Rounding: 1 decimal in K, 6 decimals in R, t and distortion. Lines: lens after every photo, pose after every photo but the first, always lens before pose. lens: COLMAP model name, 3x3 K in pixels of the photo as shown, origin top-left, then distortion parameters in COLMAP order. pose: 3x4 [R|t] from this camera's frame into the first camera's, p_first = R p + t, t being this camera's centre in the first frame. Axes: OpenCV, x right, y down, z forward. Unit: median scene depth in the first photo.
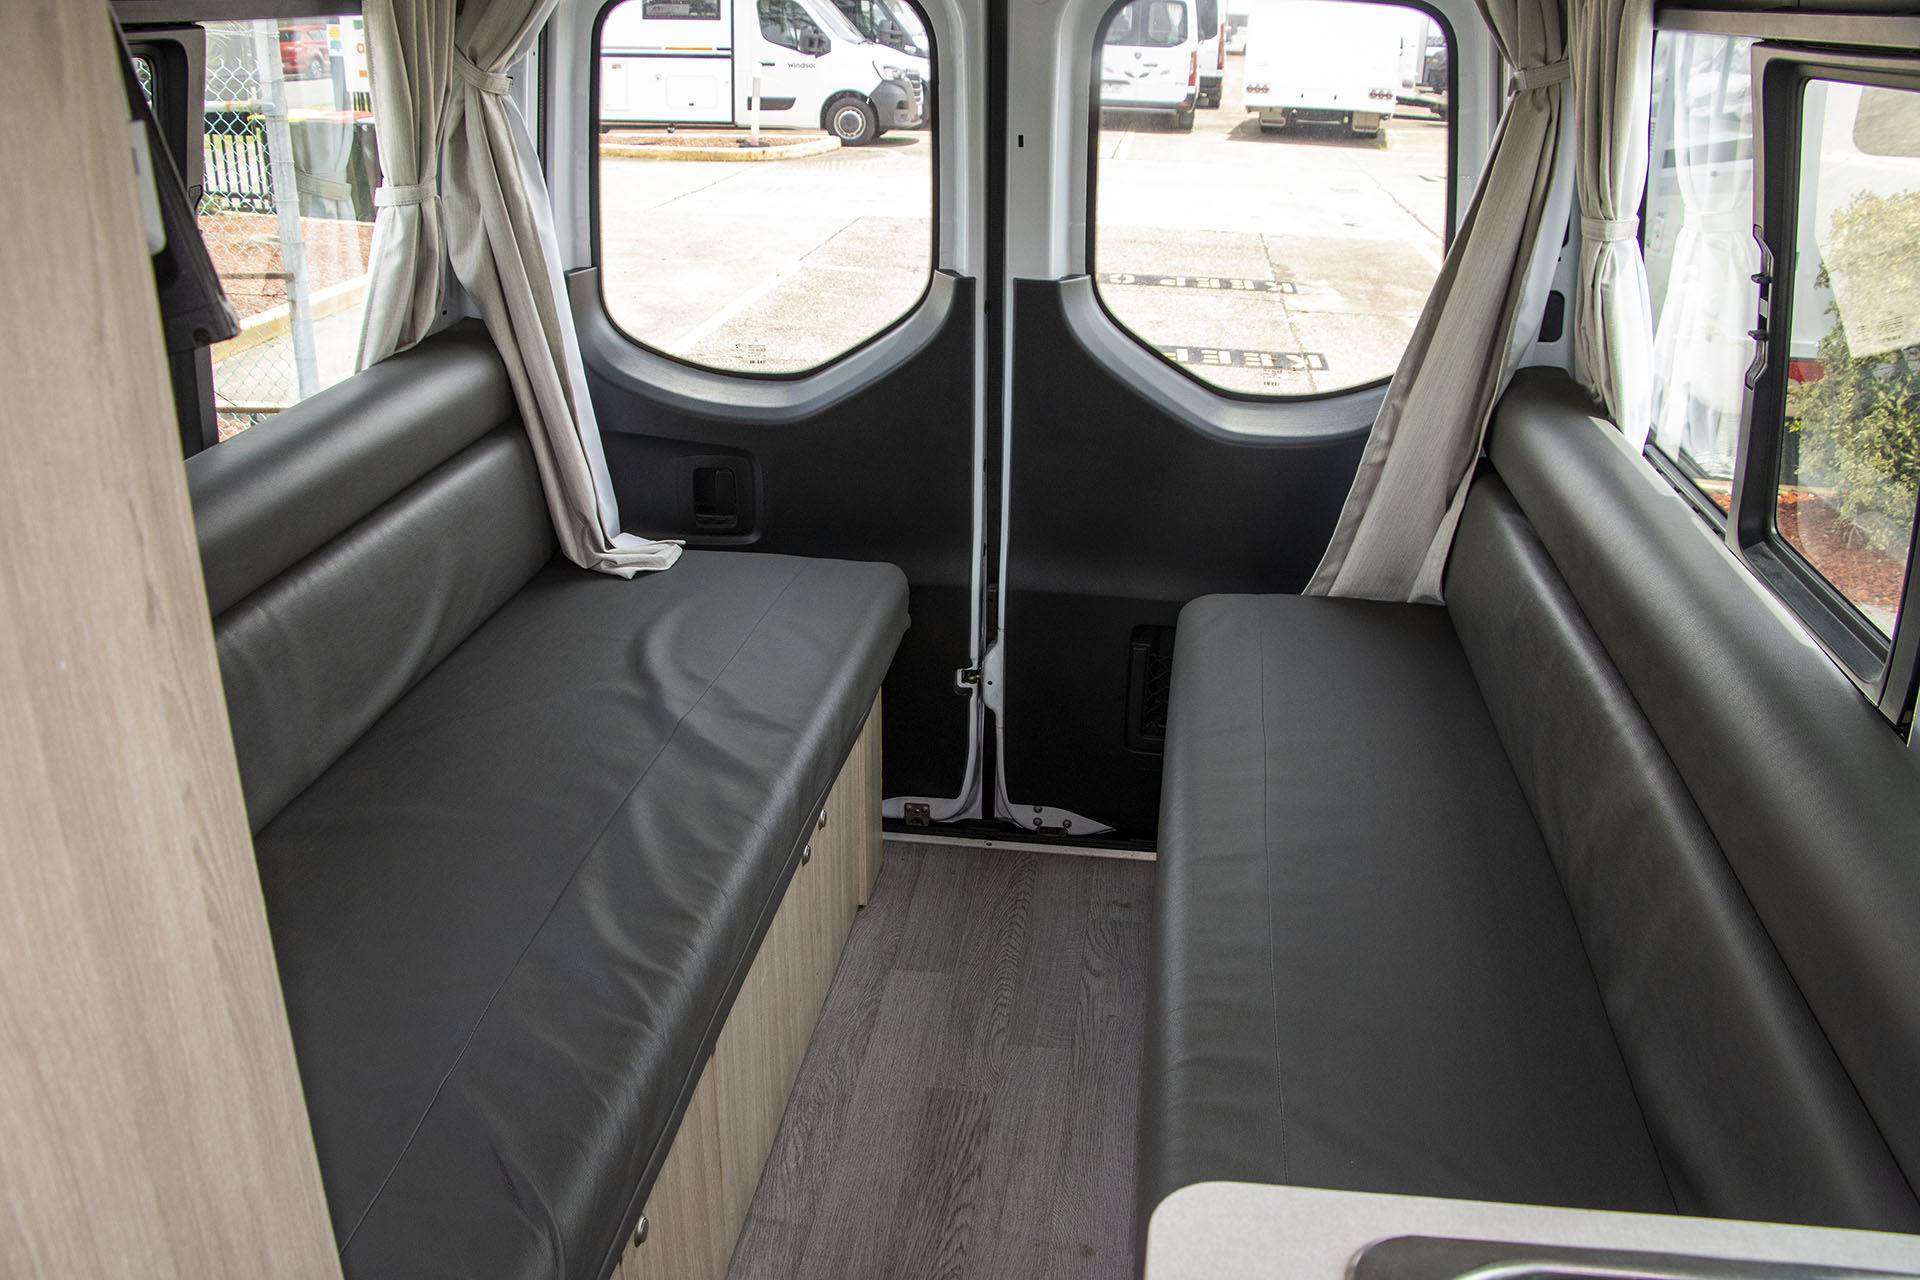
lens RADIAL K [[1628.6, 0, 960.0], [0, 1628.6, 640.0], [0, 0, 1]] dist [-0.179036, 0.148904]
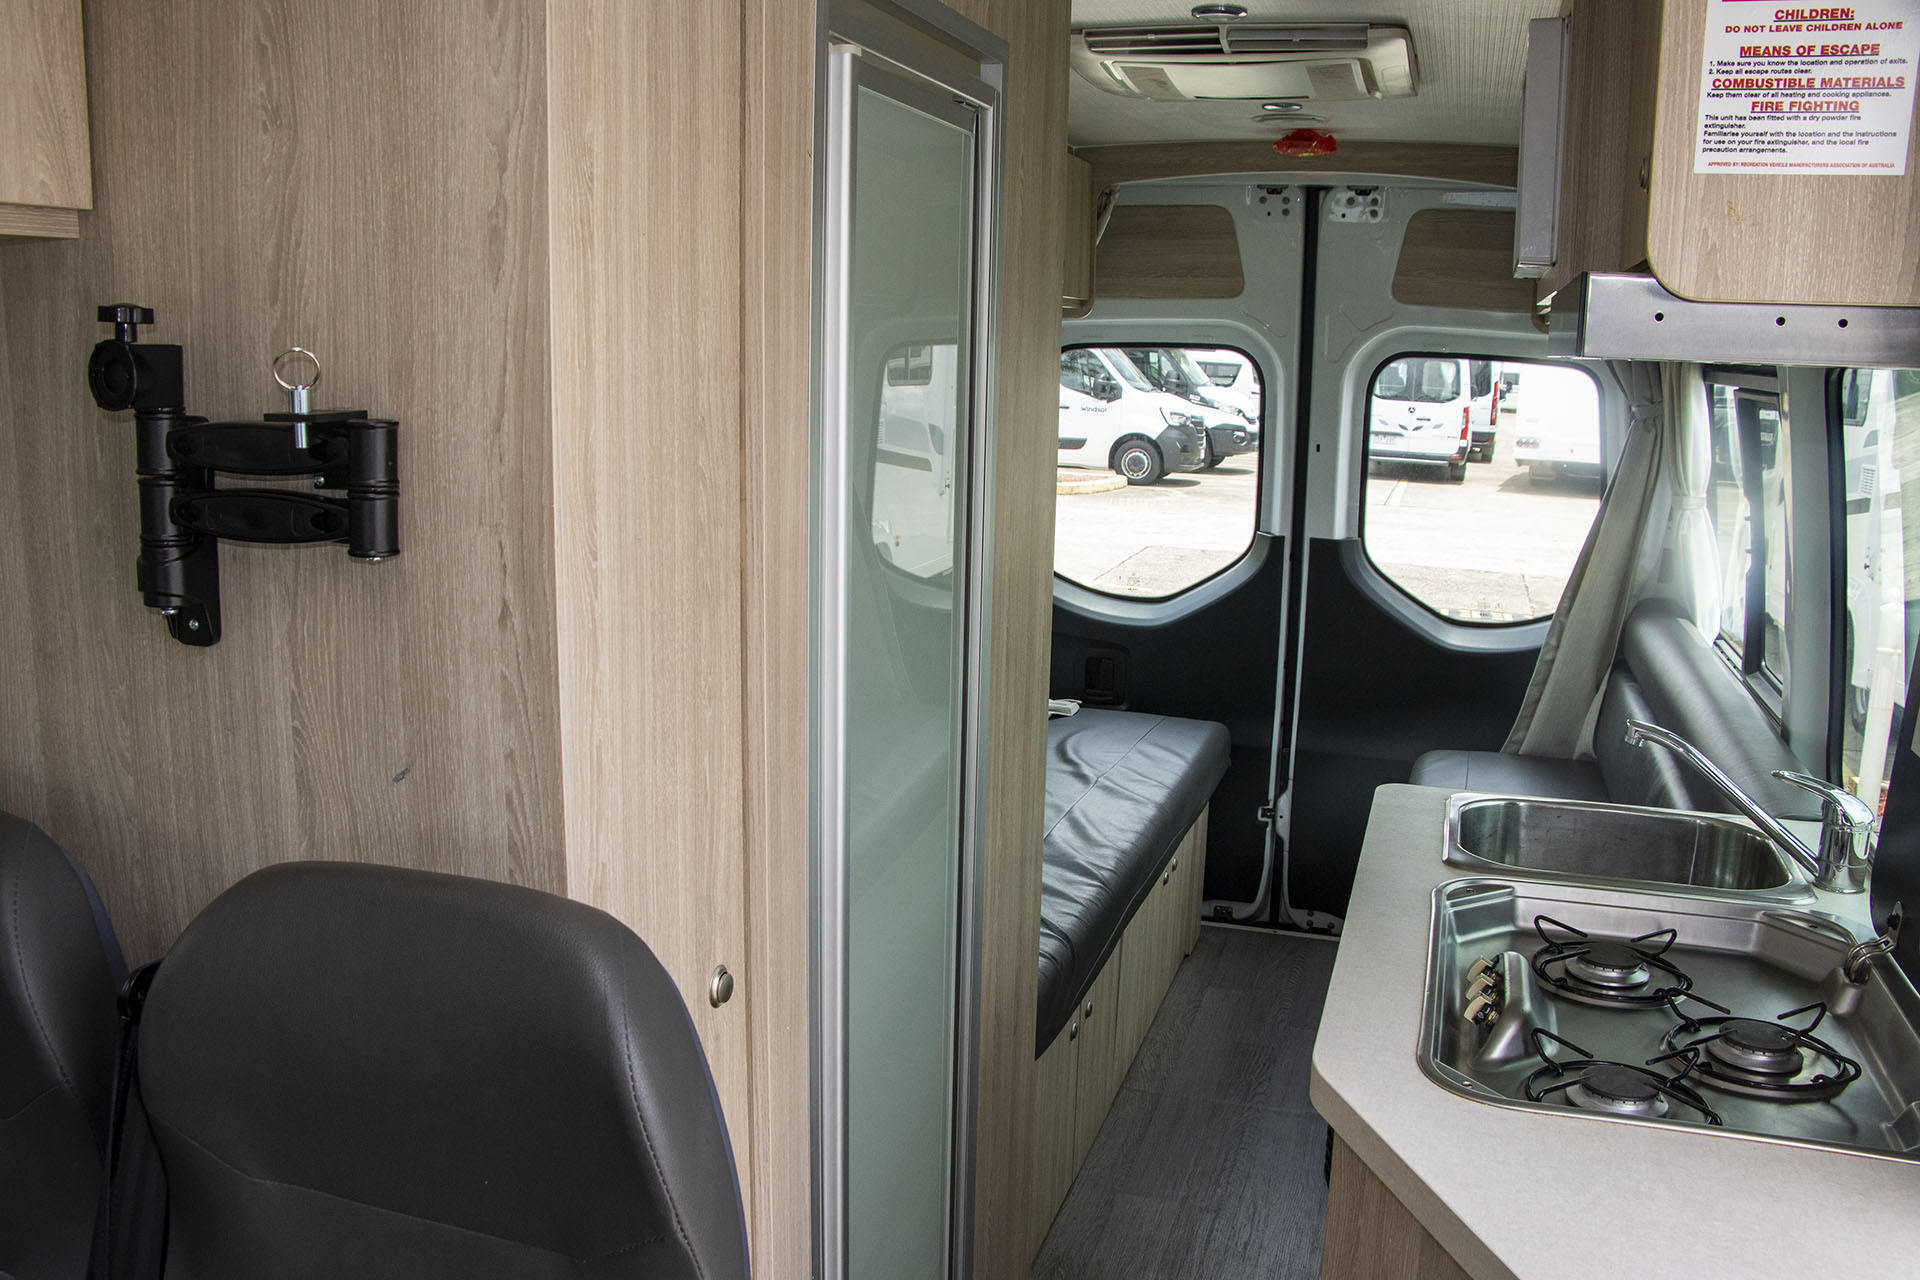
lens RADIAL K [[1628.6, 0, 960.0], [0, 1628.6, 640.0], [0, 0, 1]] dist [-0.179036, 0.148904]
pose [[0.985624, 0.044178, -0.163075, -0.034425], [-0.076637, 0.977103, -0.198487, 0.173044], [0.150573, 0.208131, 0.966442, -0.437132]]
